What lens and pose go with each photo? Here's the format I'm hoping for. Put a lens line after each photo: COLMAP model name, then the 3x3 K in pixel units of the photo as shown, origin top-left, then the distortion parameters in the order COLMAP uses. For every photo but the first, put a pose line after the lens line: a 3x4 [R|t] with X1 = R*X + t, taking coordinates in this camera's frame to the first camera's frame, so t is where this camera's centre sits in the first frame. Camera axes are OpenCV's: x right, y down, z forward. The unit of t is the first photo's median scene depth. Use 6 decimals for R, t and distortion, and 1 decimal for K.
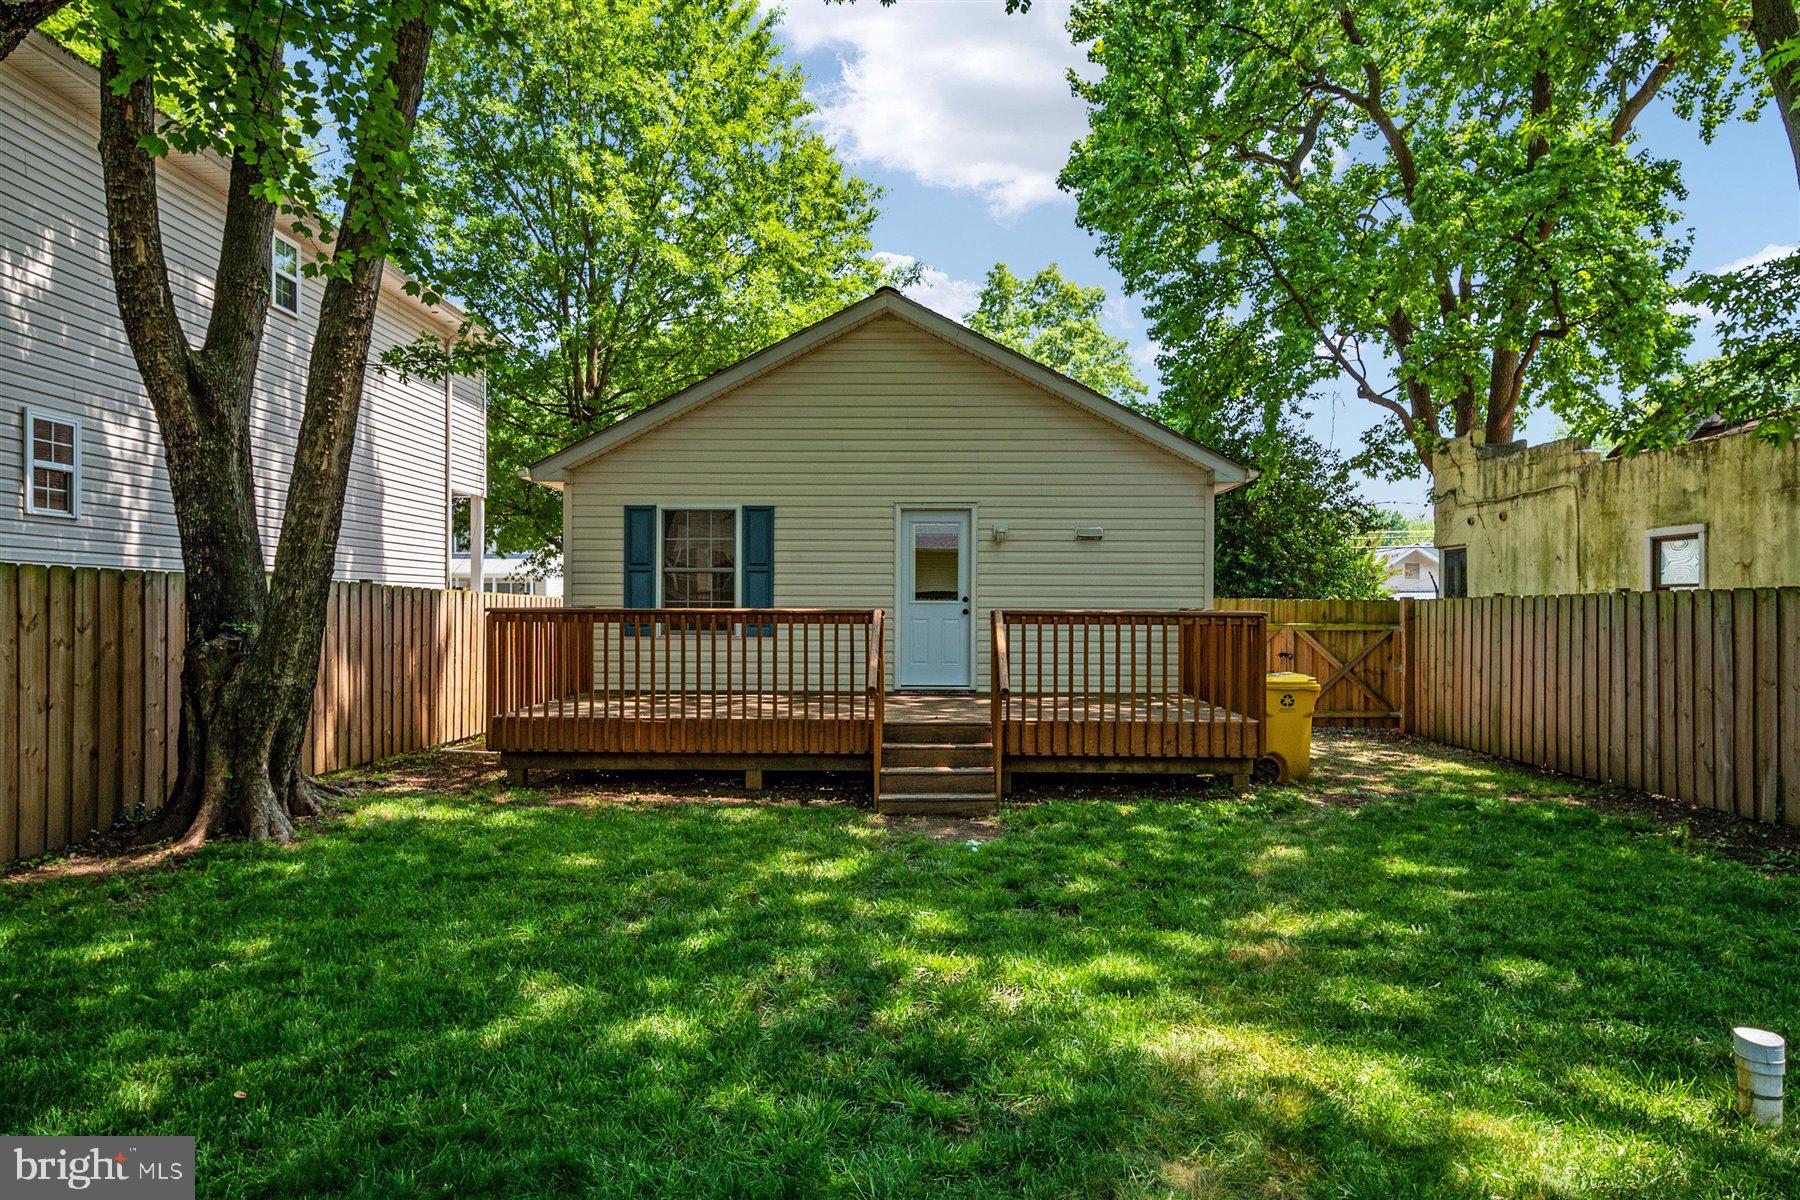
lens RADIAL K [[1130.9, 0, 899.0], [0, 1130.9, 609.3], [0, 0, 1]] dist [0.008660, -0.000037]
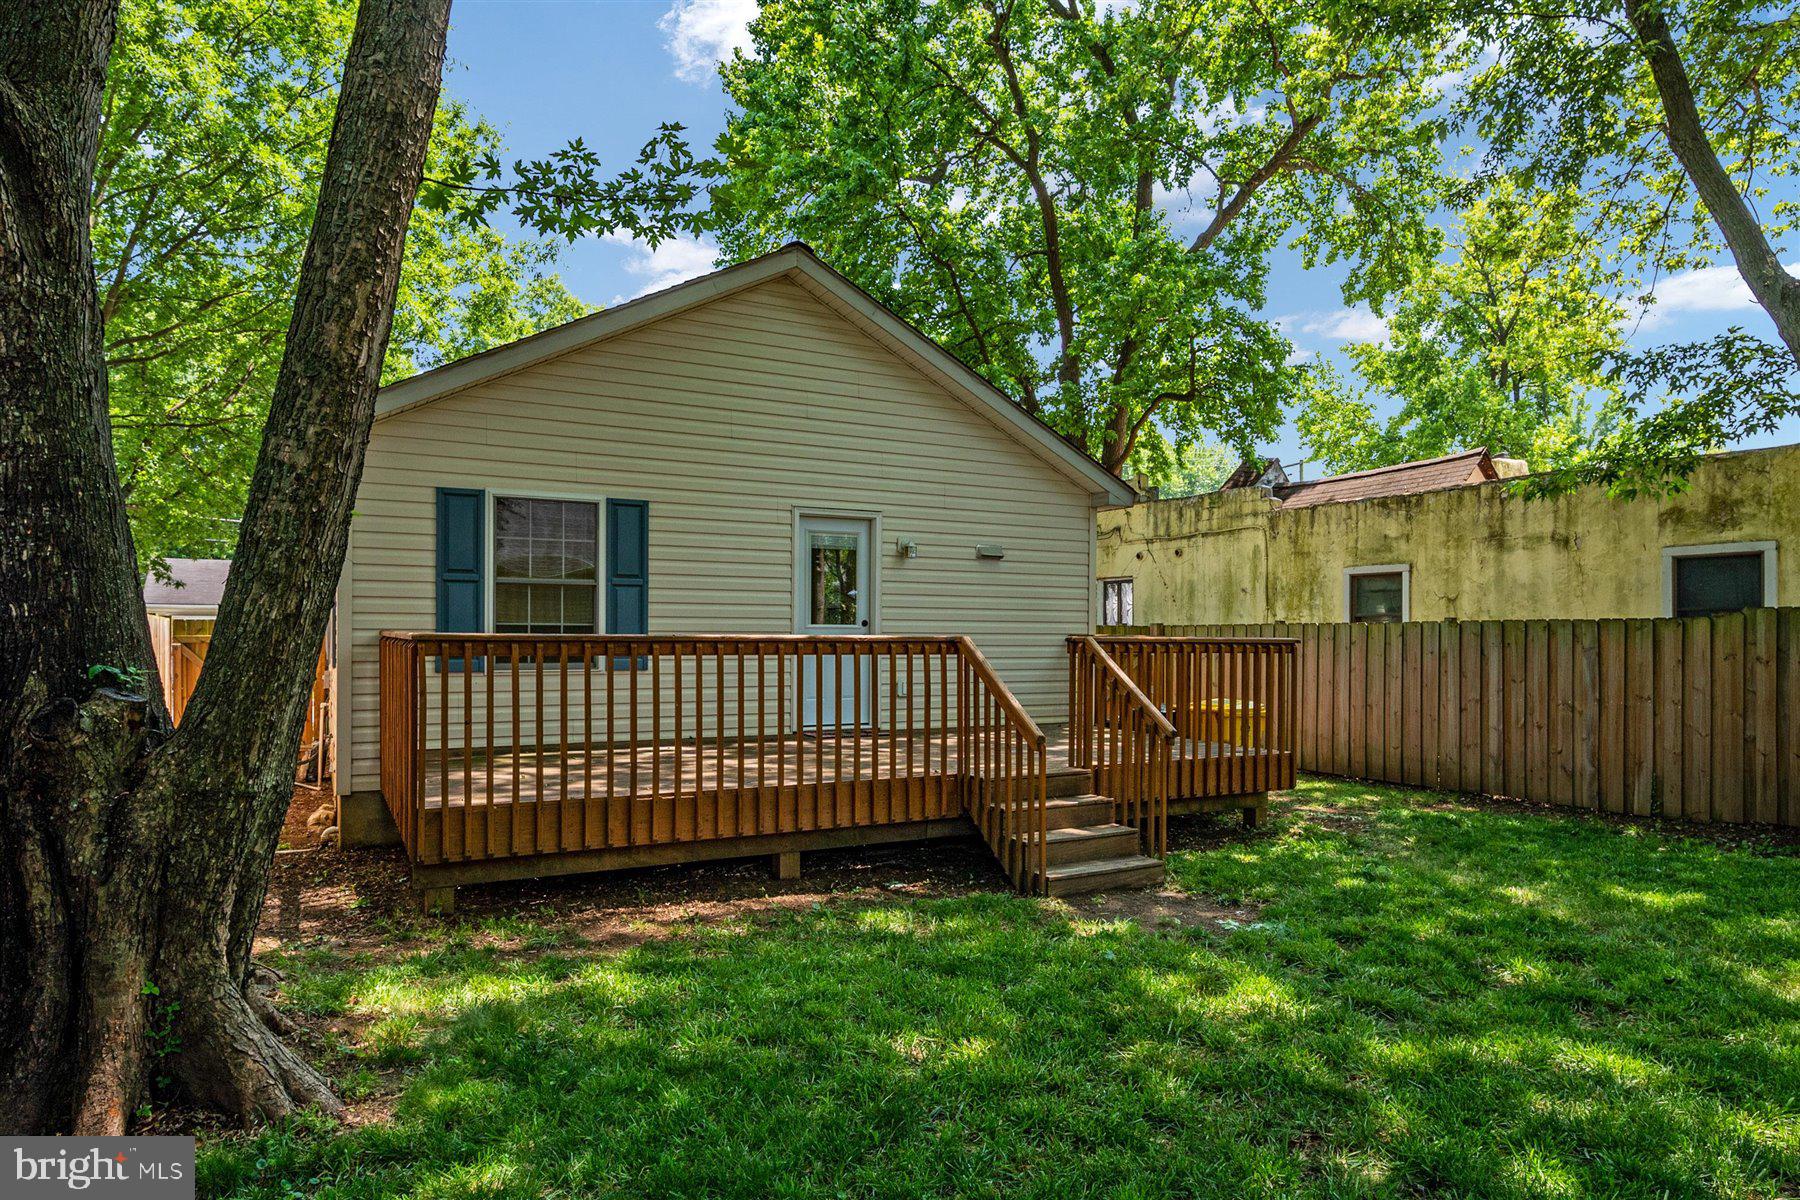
lens RADIAL K [[1077.0, 0, 902.1], [0, 1077.0, 642.2], [0, 0, 1]] dist [0.009543, 0.000816]
pose [[0.868045, -0.002631, 0.496478, -0.326198], [-0.001809, 0.999963, 0.008462, -0.001451], [-0.496482, -0.008244, 0.868008, 0.272629]]
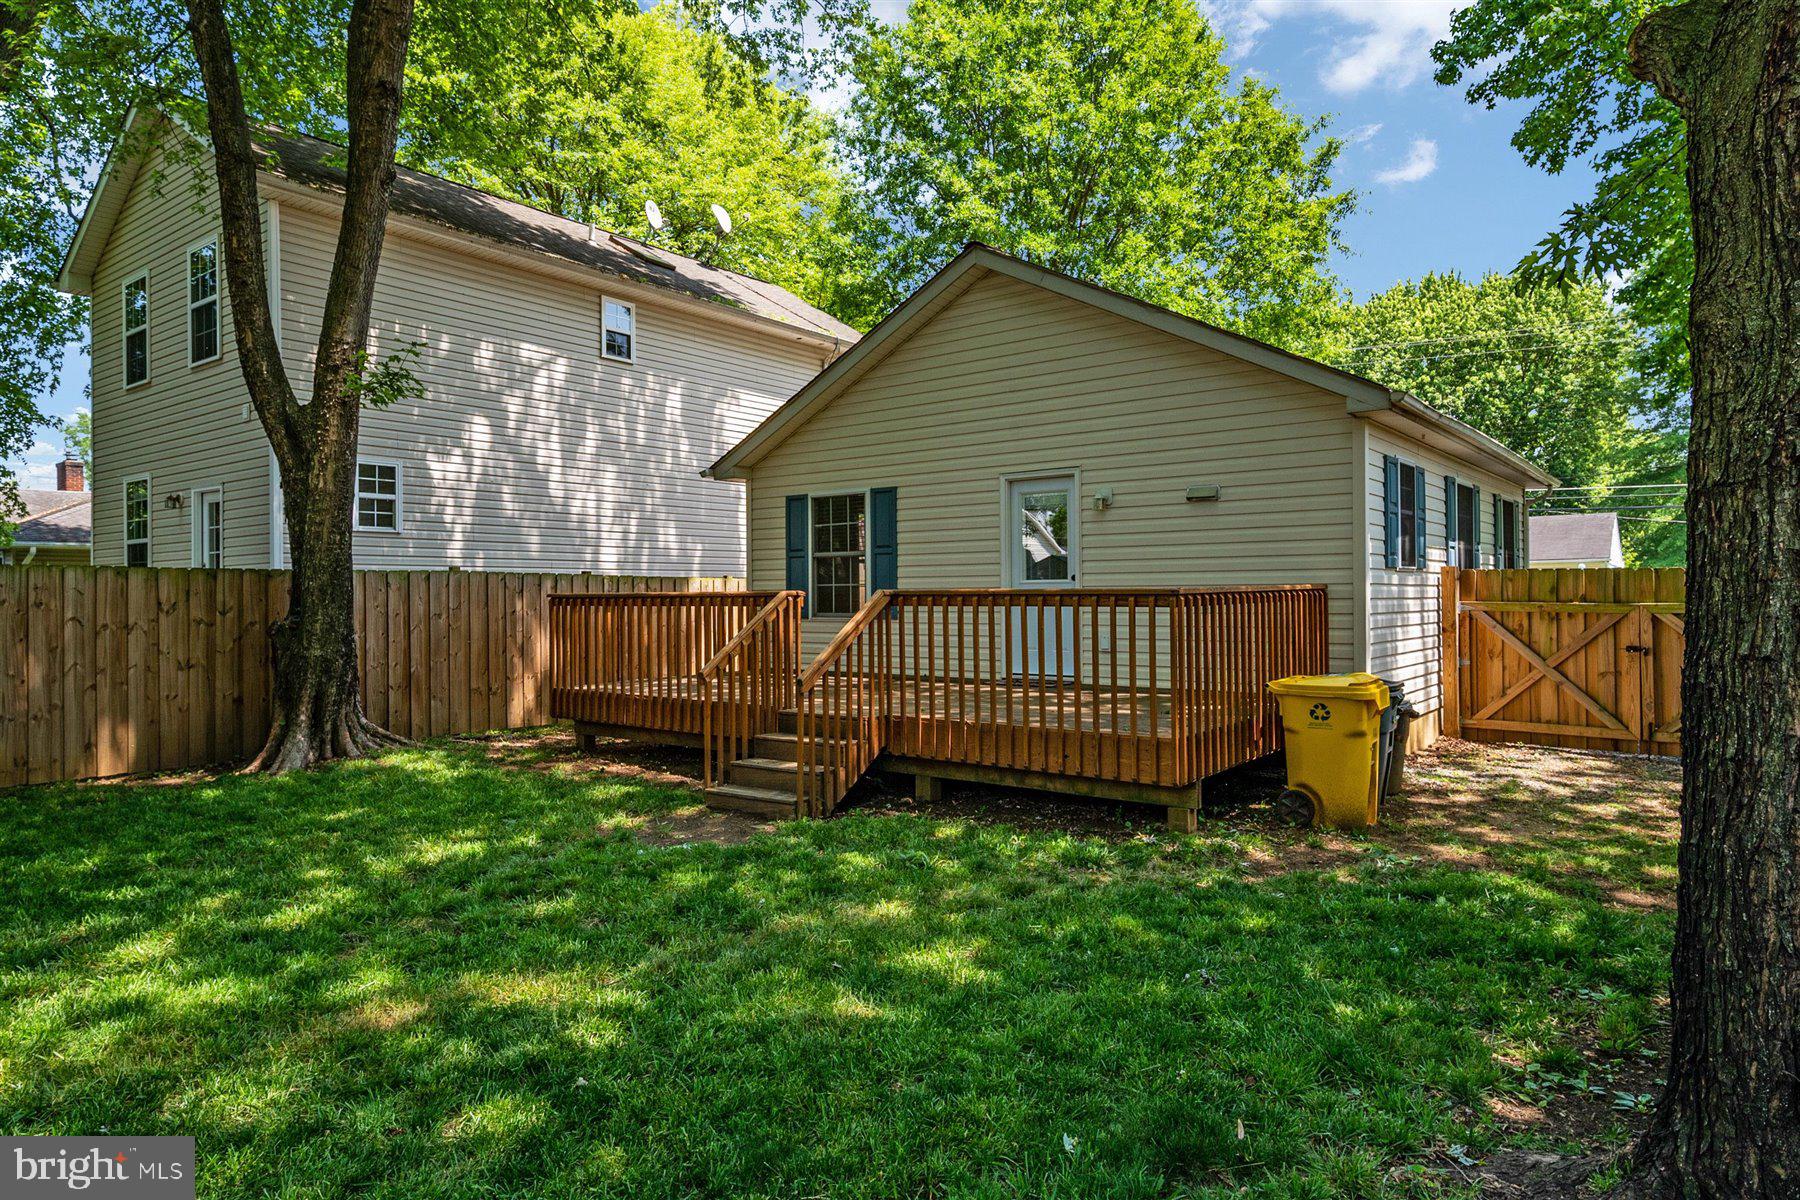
lens RADIAL K [[1067.6, 0, 895.8], [0, 1067.6, 586.6], [0, 0, 1]] dist [0.013082, -0.000435]
pose [[0.802479, -0.014539, -0.596503, 0.443838], [0.011218, 0.999894, -0.009280, 0.004239], [0.596575, 0.000756, 0.802557, 0.252506]]
